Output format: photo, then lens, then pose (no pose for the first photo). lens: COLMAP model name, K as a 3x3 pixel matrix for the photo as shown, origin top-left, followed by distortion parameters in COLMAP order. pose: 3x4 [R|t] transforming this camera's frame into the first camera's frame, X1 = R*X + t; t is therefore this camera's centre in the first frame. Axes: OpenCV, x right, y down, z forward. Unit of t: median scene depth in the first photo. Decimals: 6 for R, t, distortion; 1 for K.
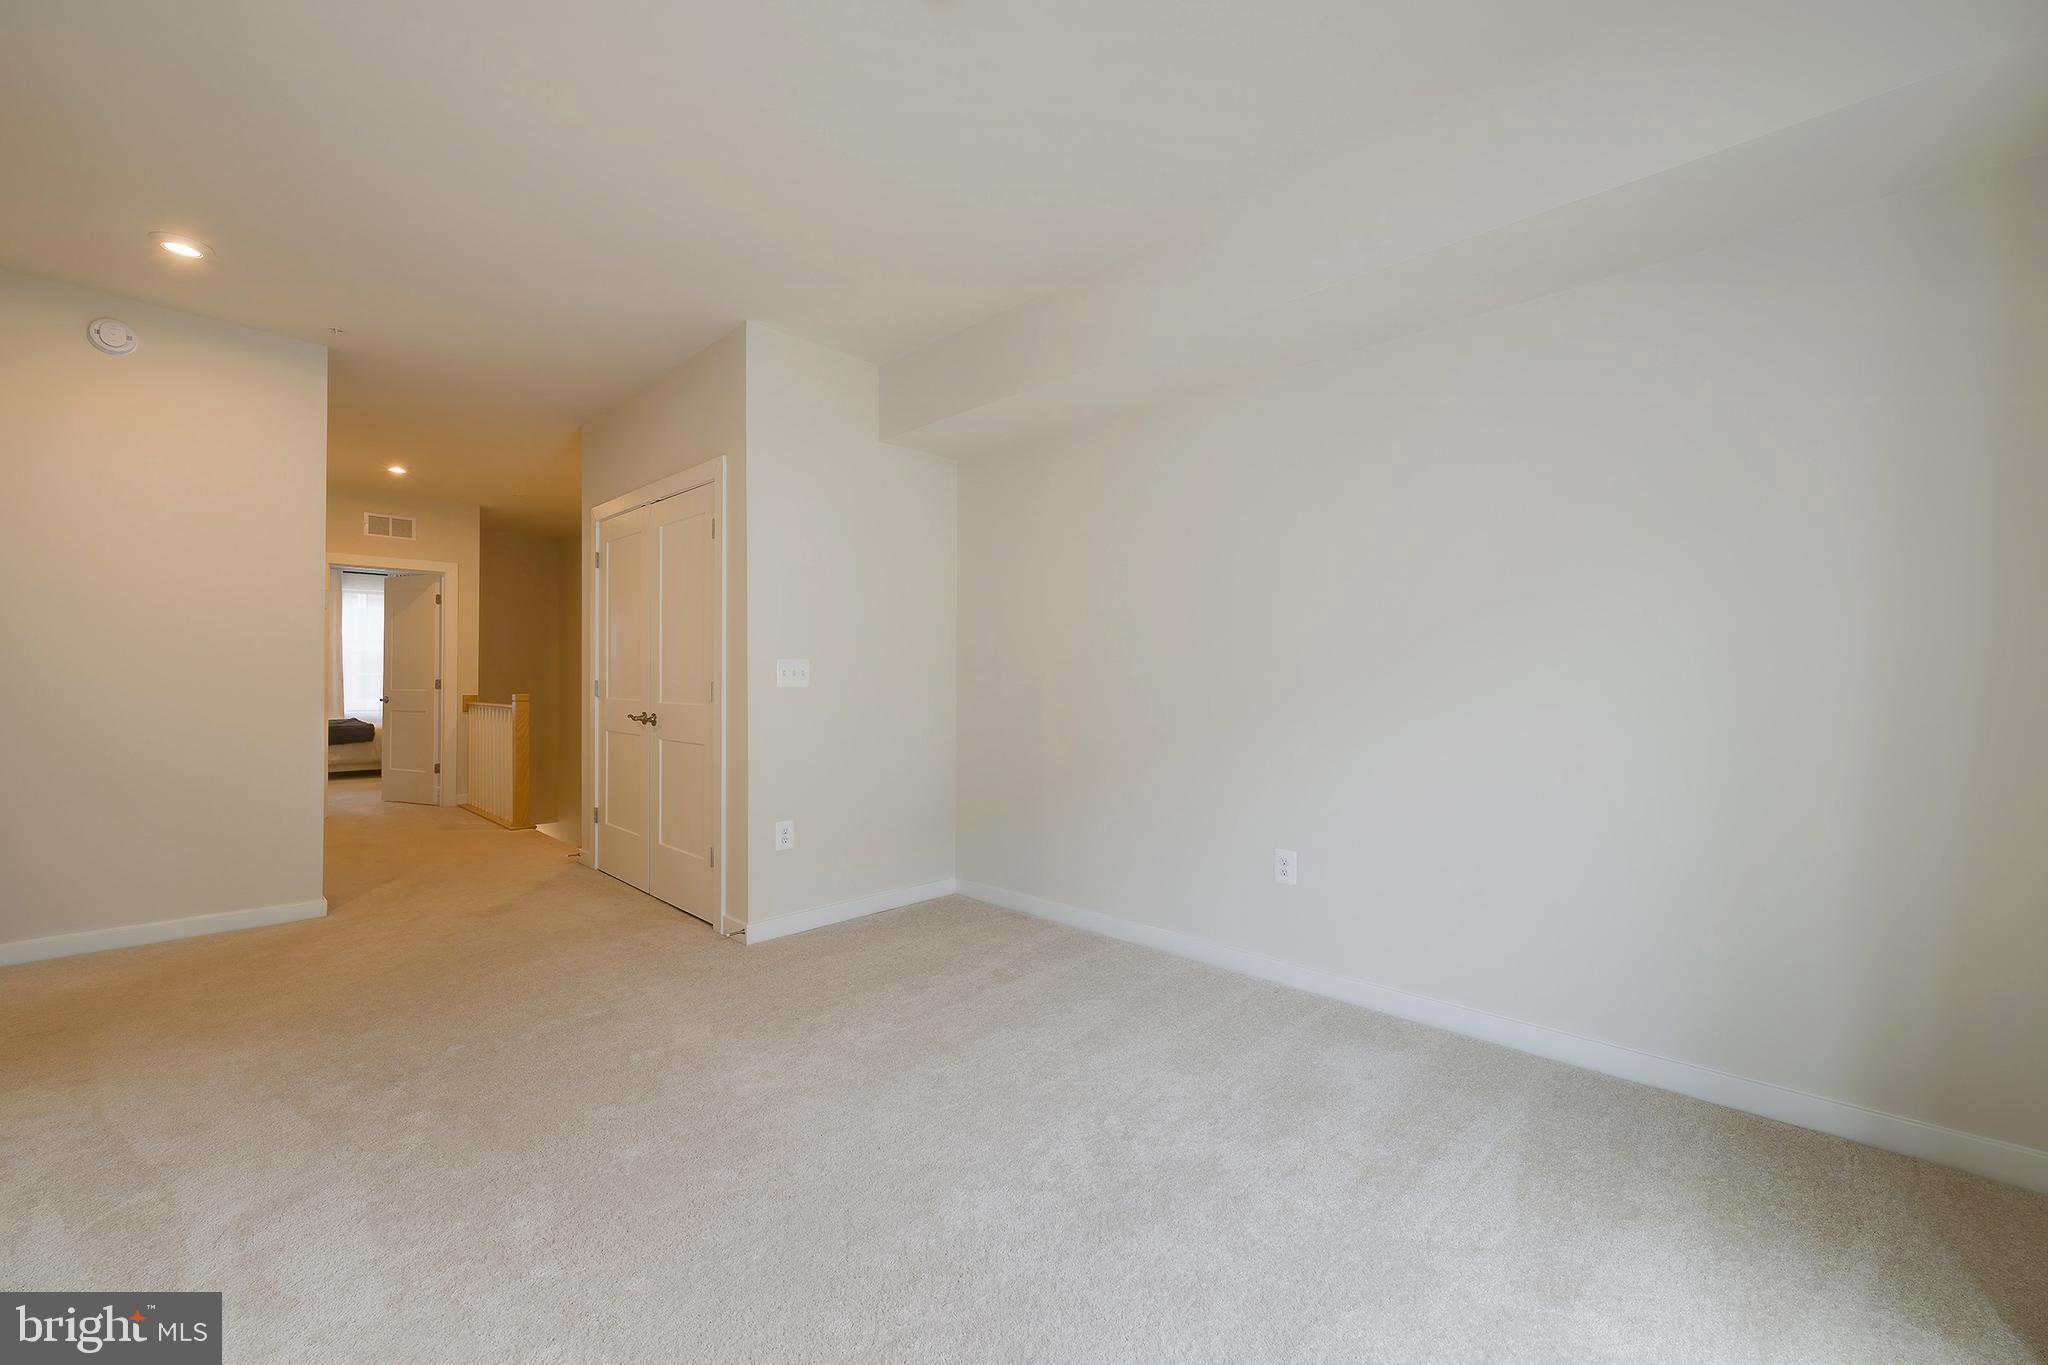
lens RADIAL K [[806.5, 0, 1024.0], [0, 806.5, 682.5], [0, 0, 1]] dist [-0.001349, -0.000003]
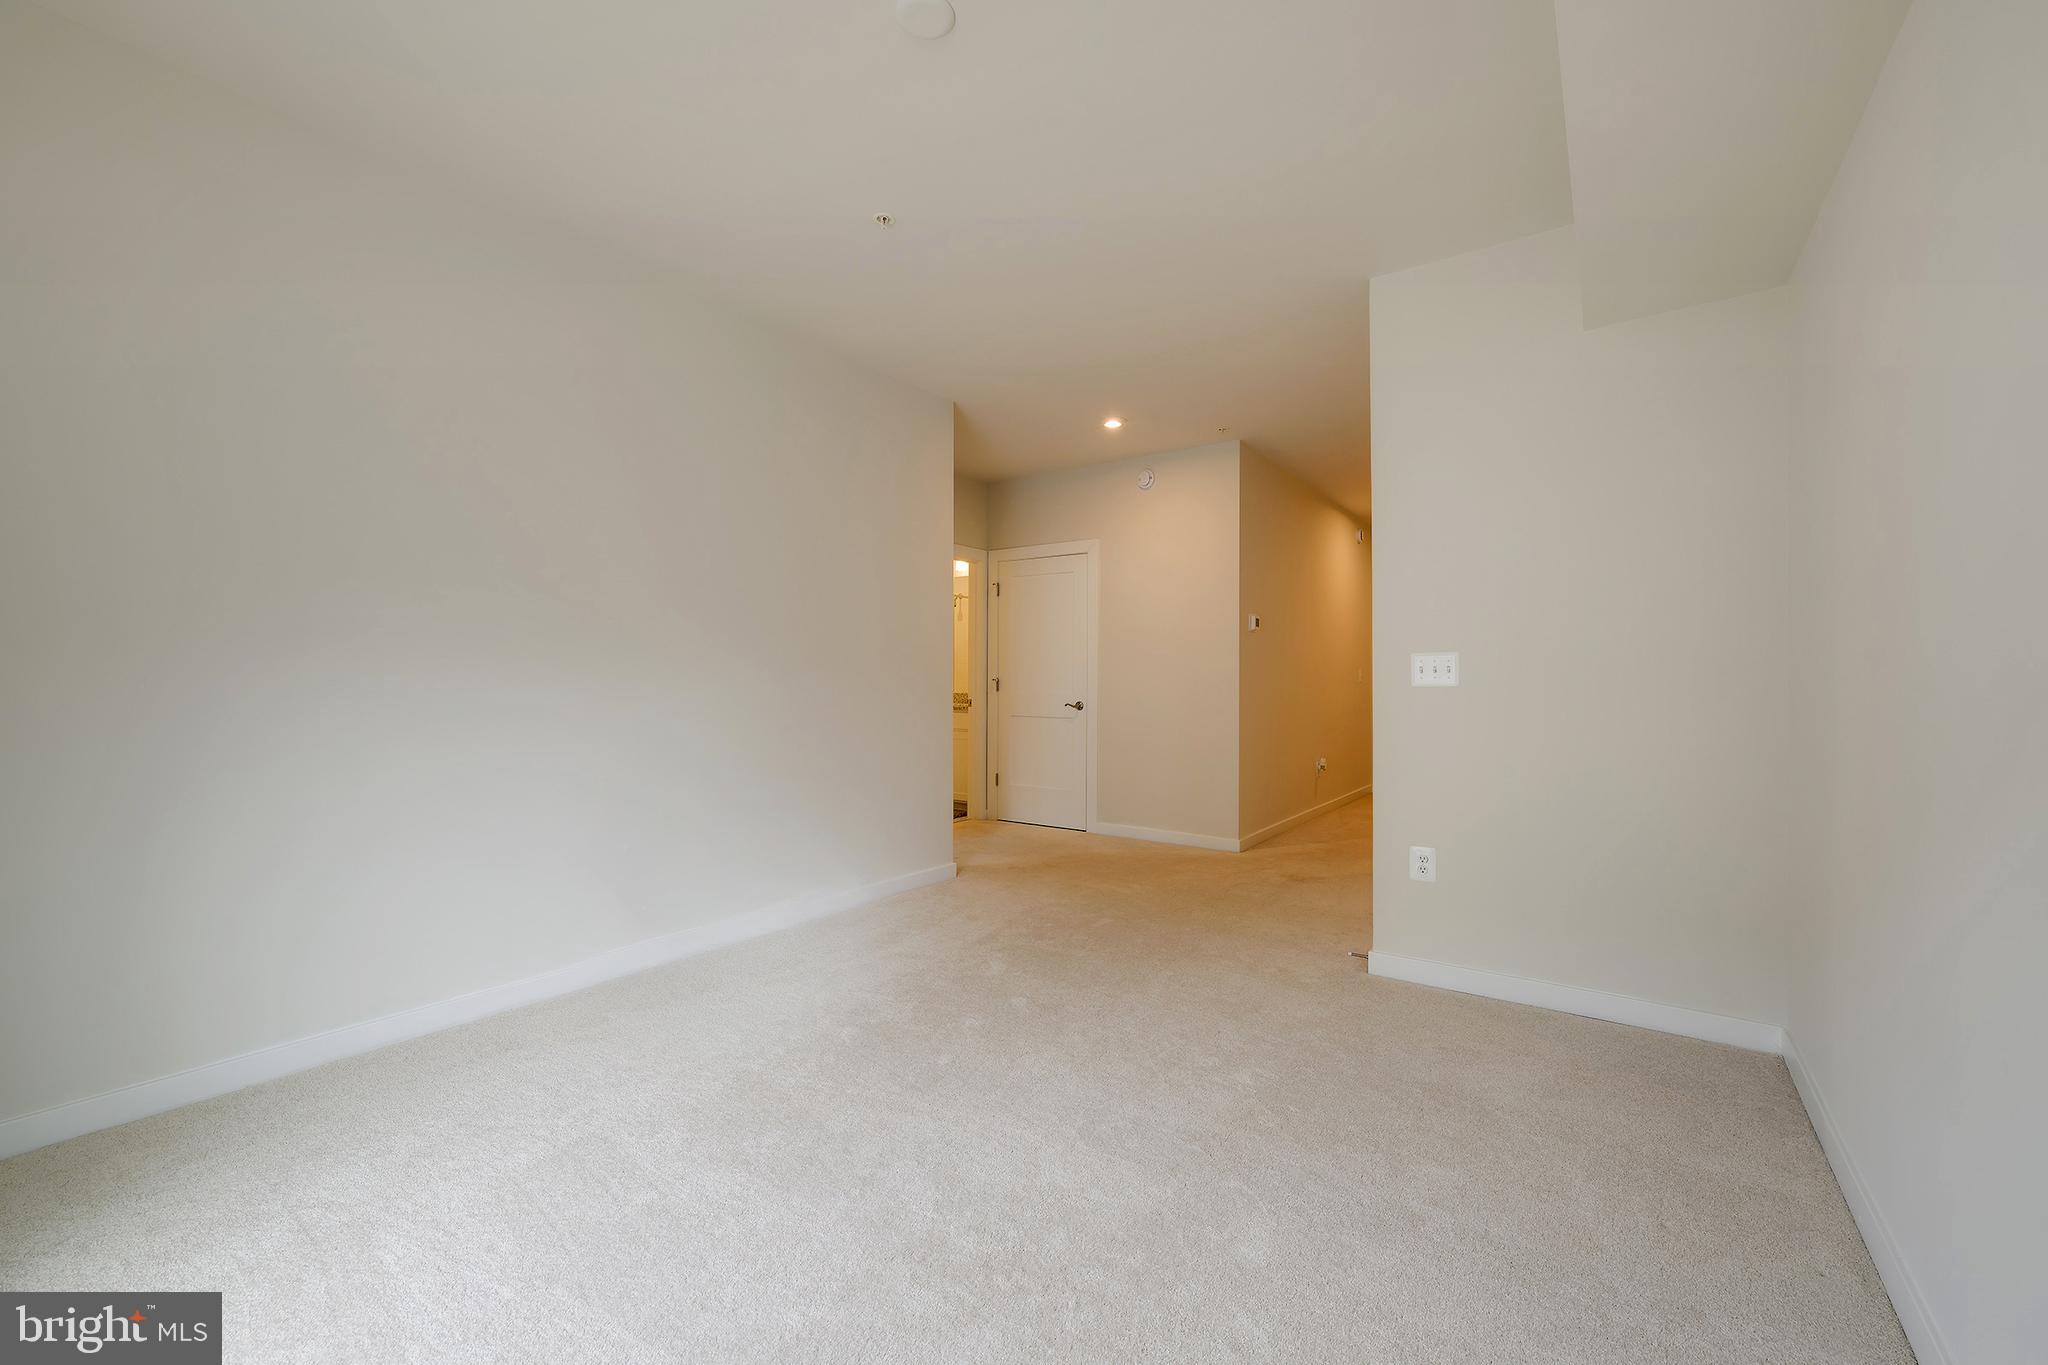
lens RADIAL K [[806.5, 0, 1024.0], [0, 806.5, 682.5], [0, 0, 1]] dist [-0.001349, -0.000003]
pose [[0.165182, 0.003612, -0.986257, 0.457536], [-0.008468, 0.999962, 0.002244, 0.003724], [0.986227, 0.007980, 0.165206, 0.454480]]
